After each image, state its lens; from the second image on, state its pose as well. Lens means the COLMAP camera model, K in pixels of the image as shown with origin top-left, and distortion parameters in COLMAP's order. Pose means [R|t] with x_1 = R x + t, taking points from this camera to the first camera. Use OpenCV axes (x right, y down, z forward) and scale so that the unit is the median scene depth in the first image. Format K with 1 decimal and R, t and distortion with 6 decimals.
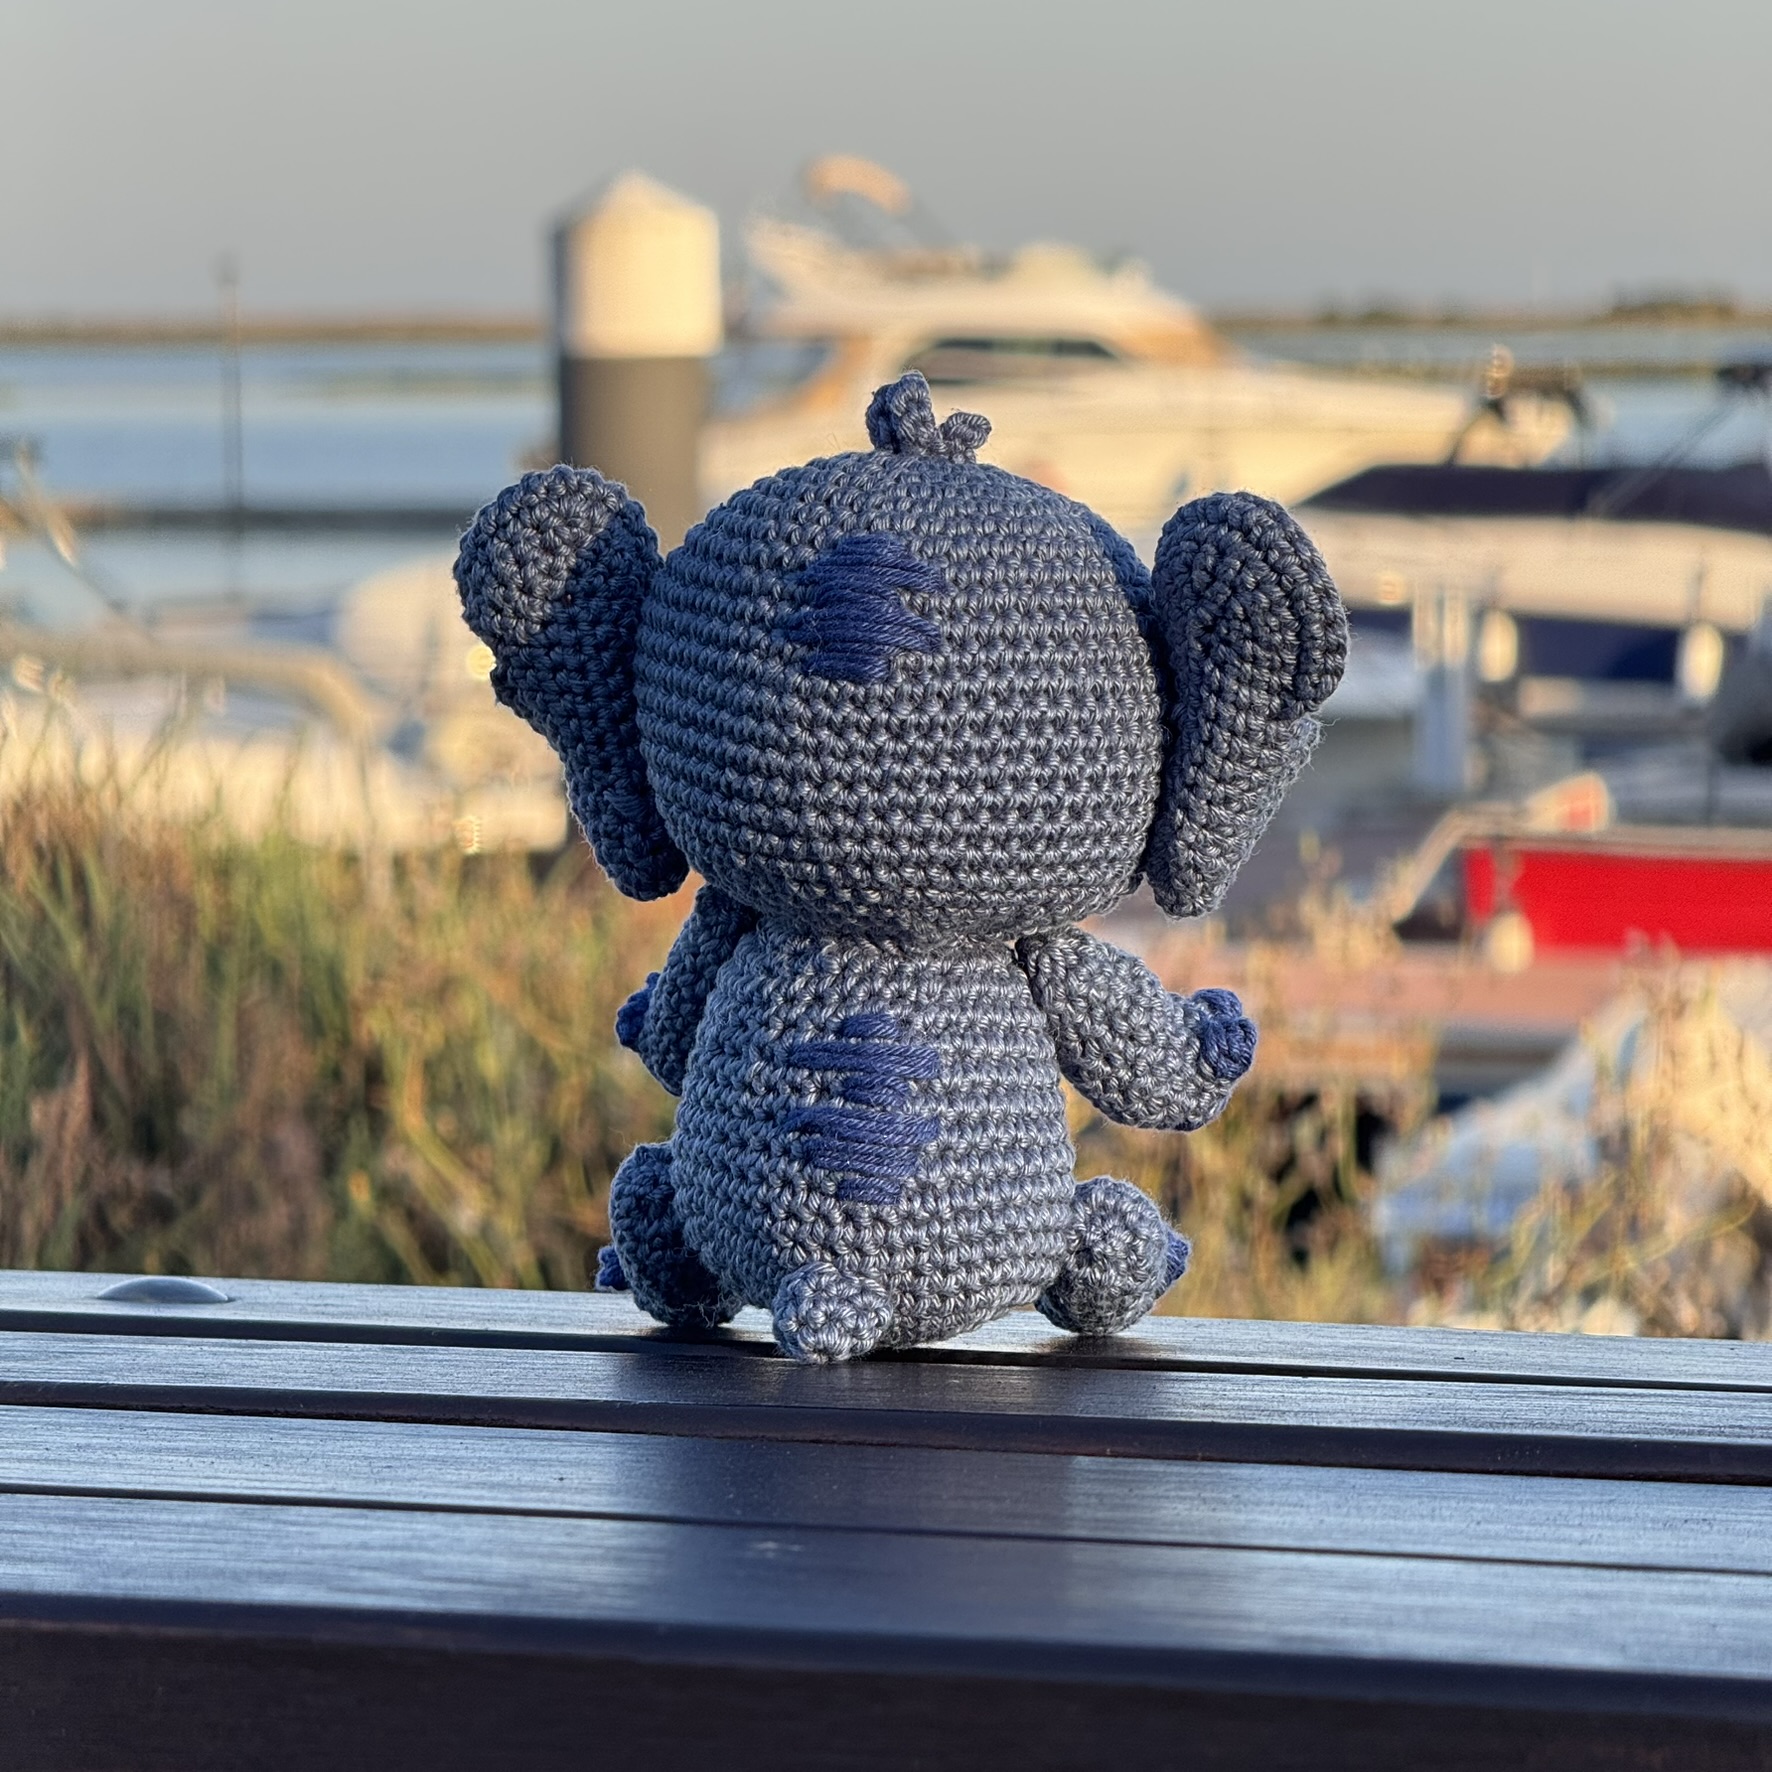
lens RADIAL K [[10037.1, 0, 886.0], [0, 10037.1, 886.0], [0, 0, 1]] dist [-0.307946, -2.529616]
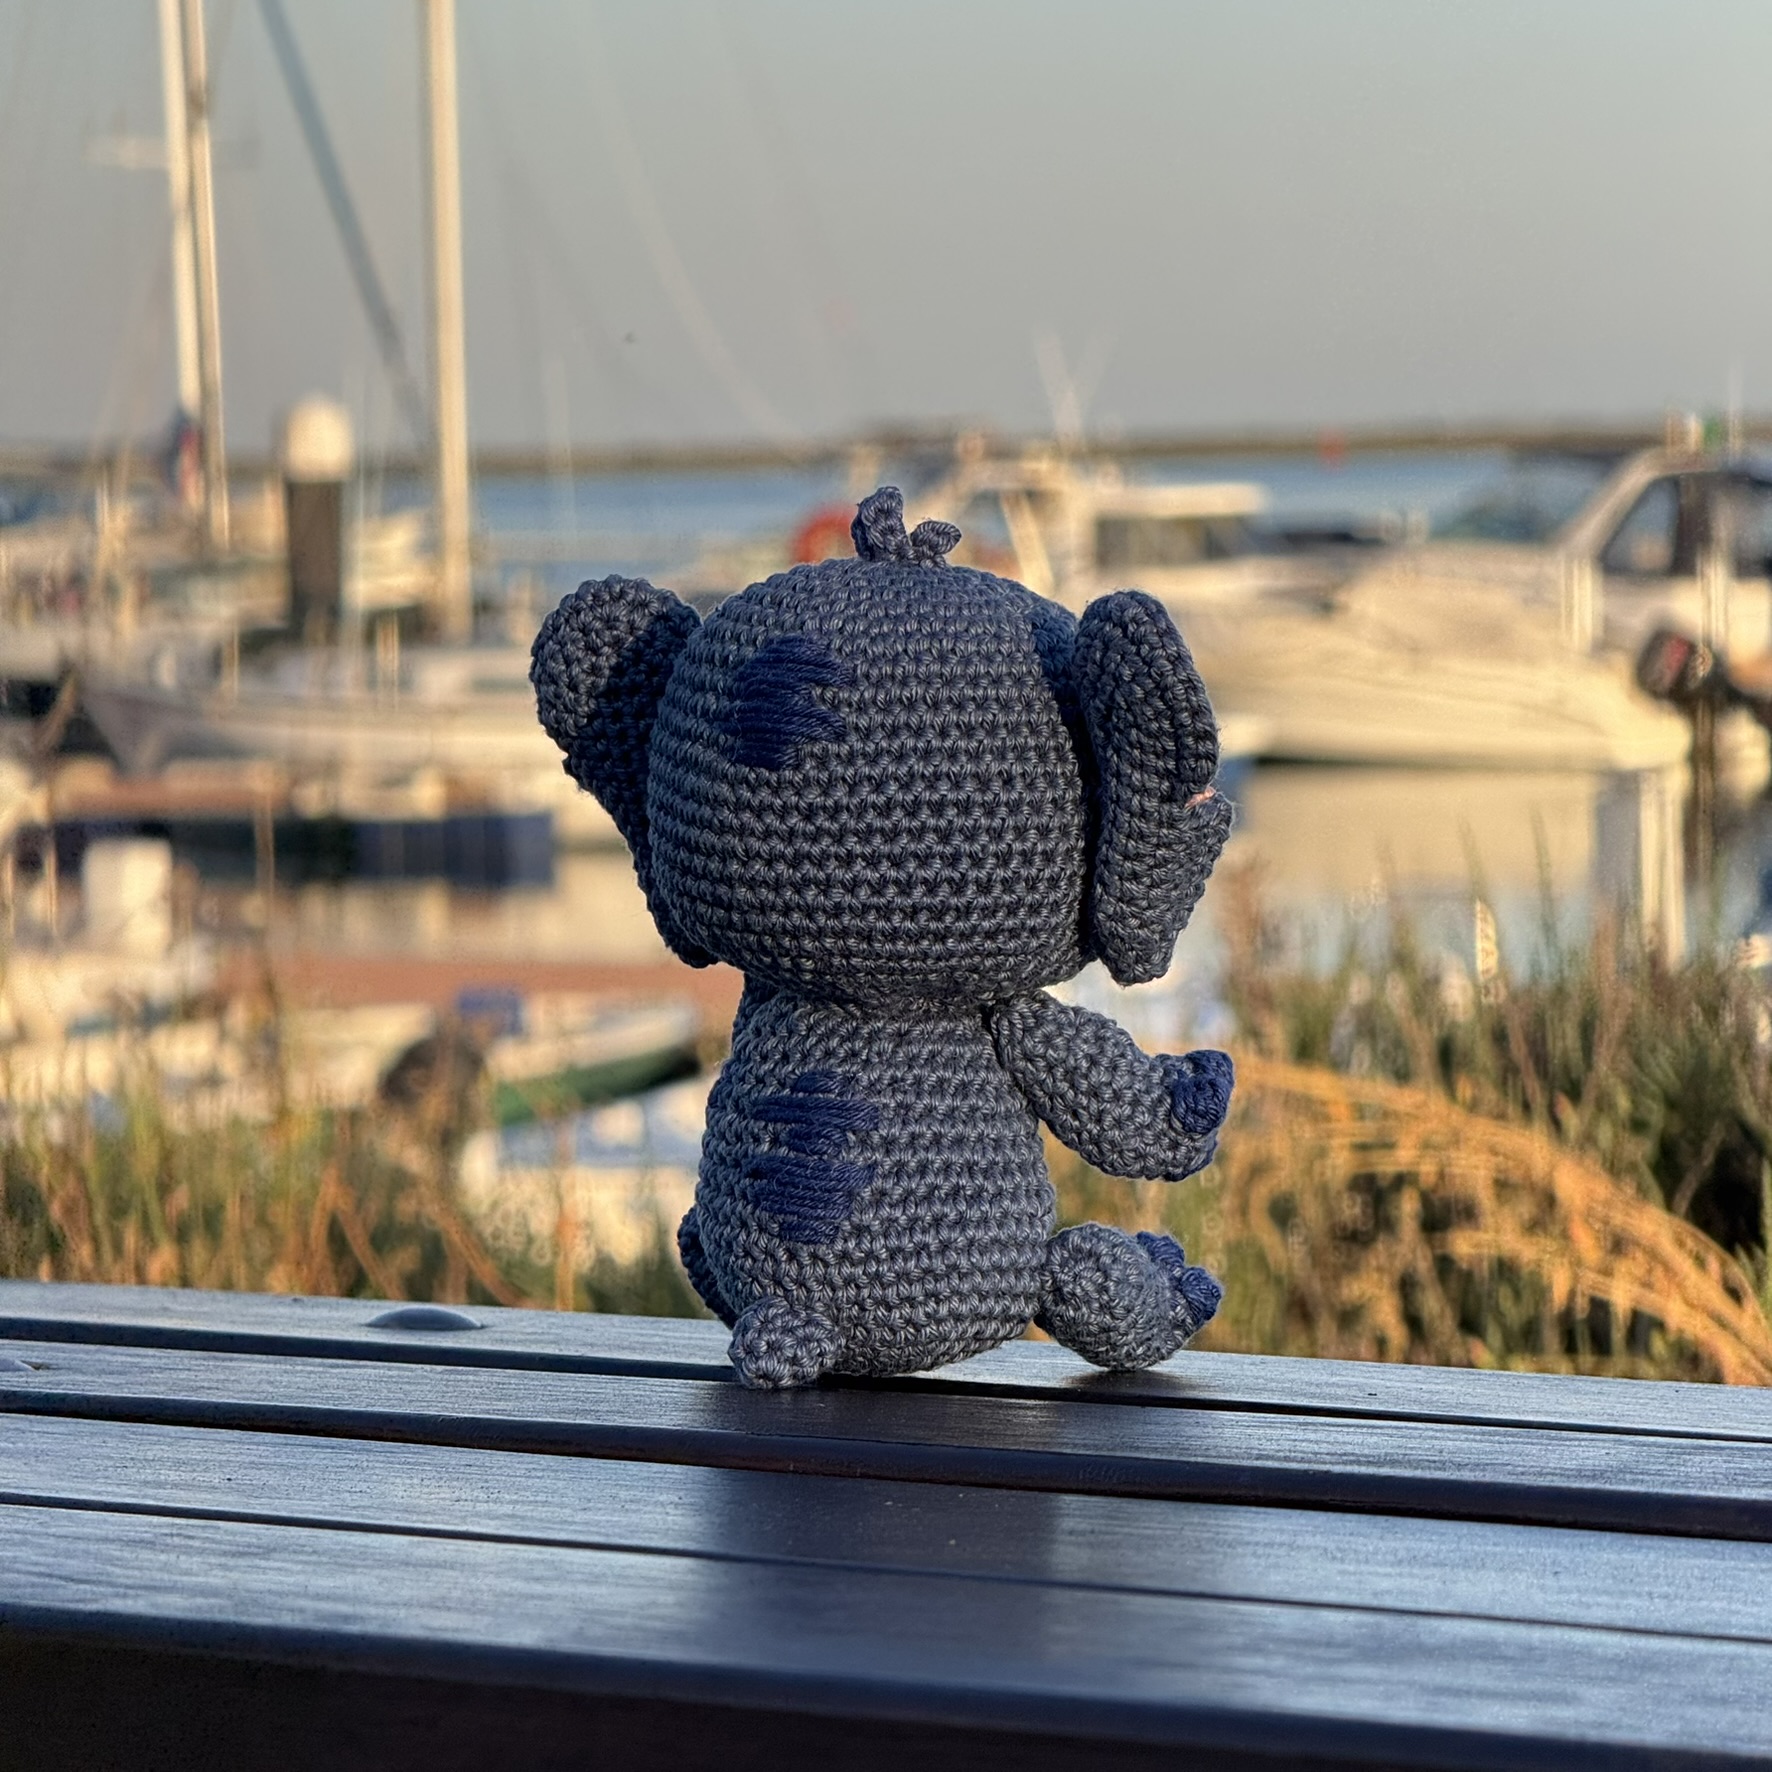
lens RADIAL K [[10037.1, 0, 886.0], [0, 10037.1, 886.0], [0, 0, 1]] dist [-0.307946, -2.529616]
pose [[0.935201, -0.001497, -0.354113, 0.394594], [-0.001681, 0.999961, -0.008666, 0.002039], [0.354112, 0.008700, 0.935162, -0.024151]]
